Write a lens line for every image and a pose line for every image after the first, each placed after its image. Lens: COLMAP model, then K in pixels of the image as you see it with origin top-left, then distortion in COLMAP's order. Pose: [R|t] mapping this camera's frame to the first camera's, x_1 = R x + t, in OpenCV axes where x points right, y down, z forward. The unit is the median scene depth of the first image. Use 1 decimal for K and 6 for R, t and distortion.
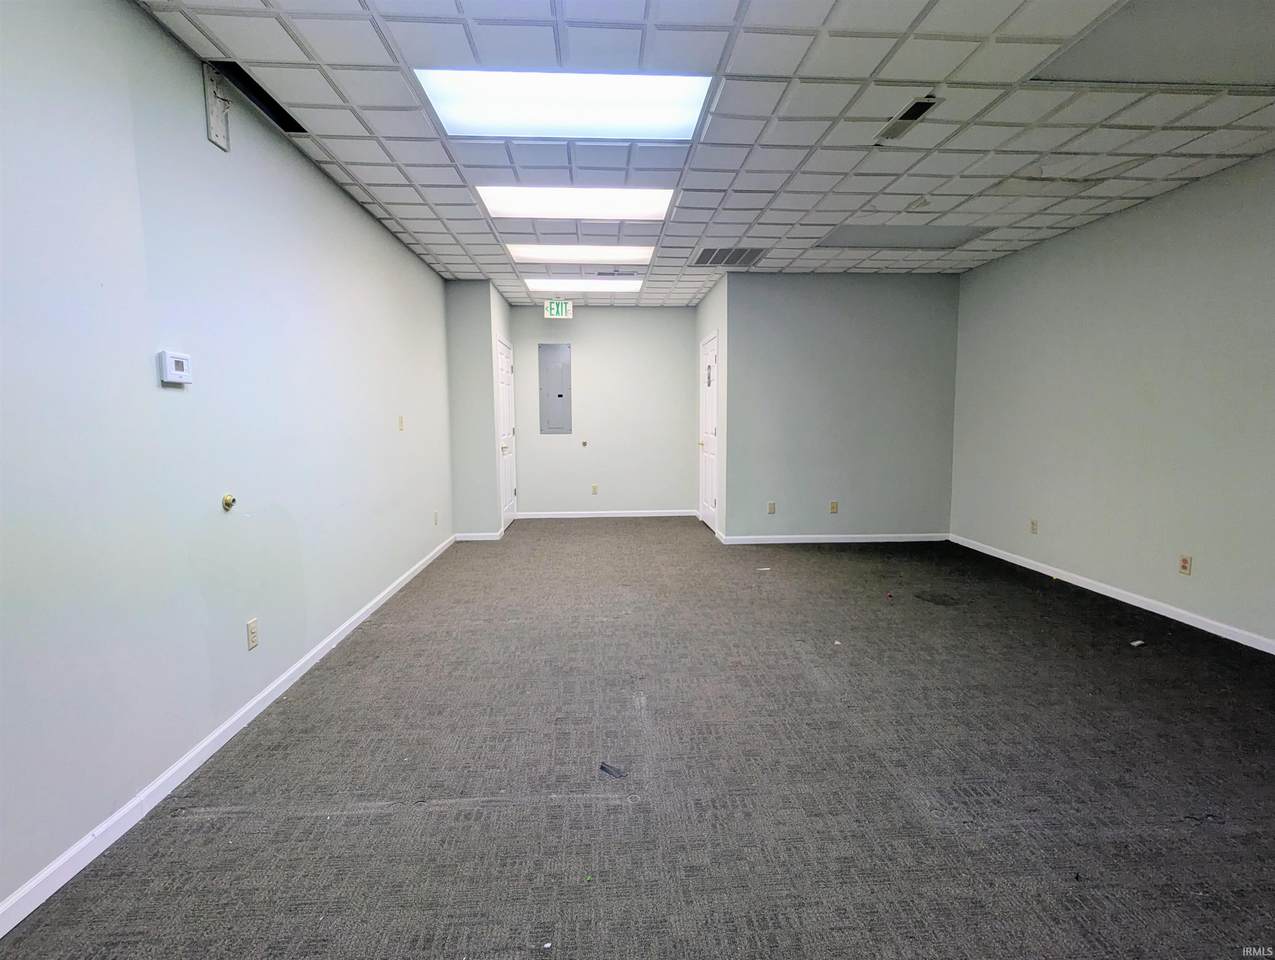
lens RADIAL K [[609.7, 0, 642.3], [0, 609.7, 478.1], [0, 0, 1]] dist [0.002331, 0.000220]
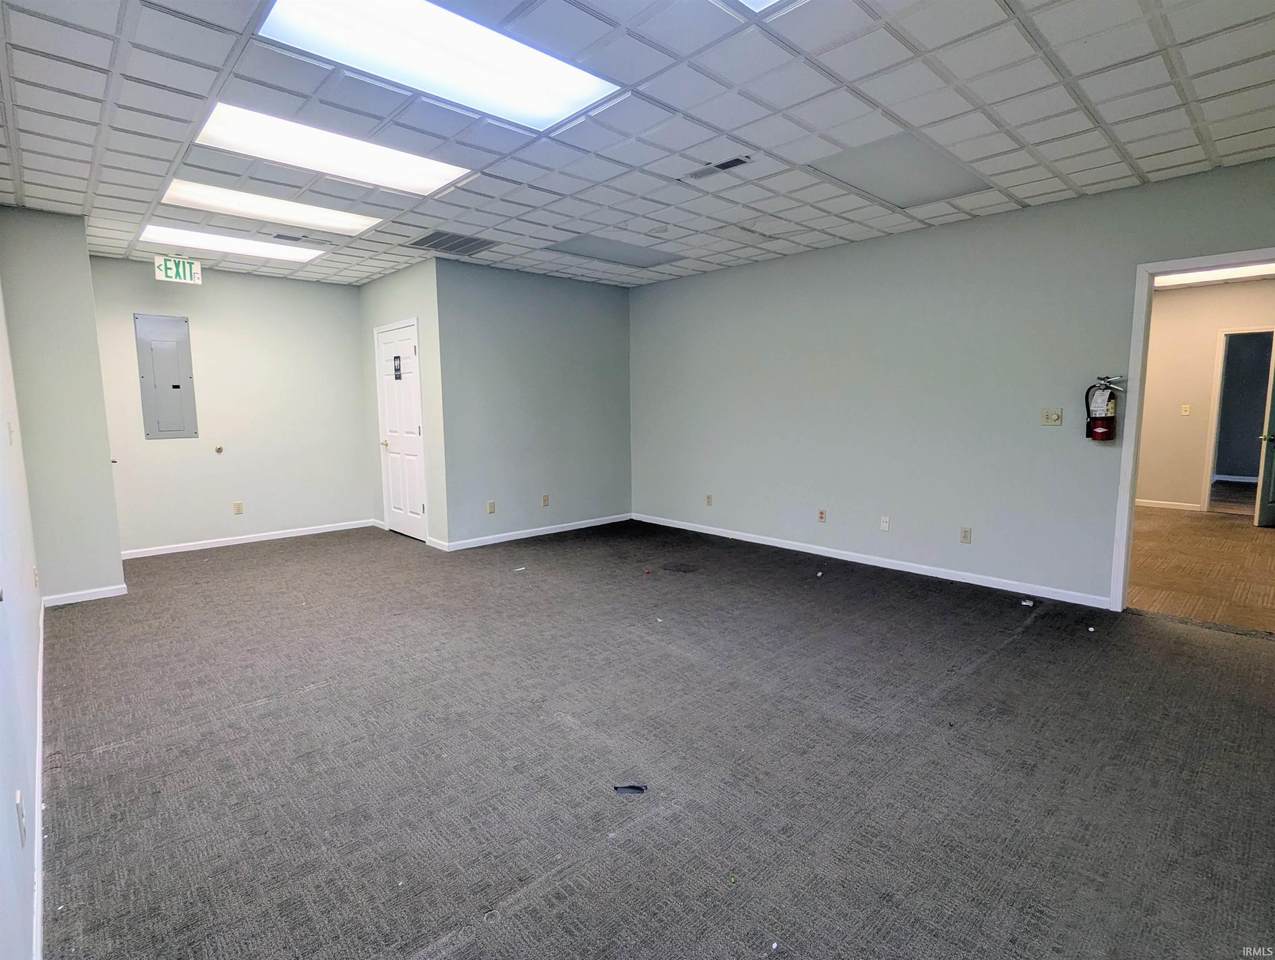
lens RADIAL K [[625.5, 0, 631.6], [0, 625.5, 478.1], [0, 0, 1]] dist [0.000597, 0.000268]
pose [[0.775109, -0.076378, 0.627194, -0.345579], [0.066822, 0.997009, 0.038832, -0.030891], [-0.628284, 0.011812, 0.777894, 0.114829]]
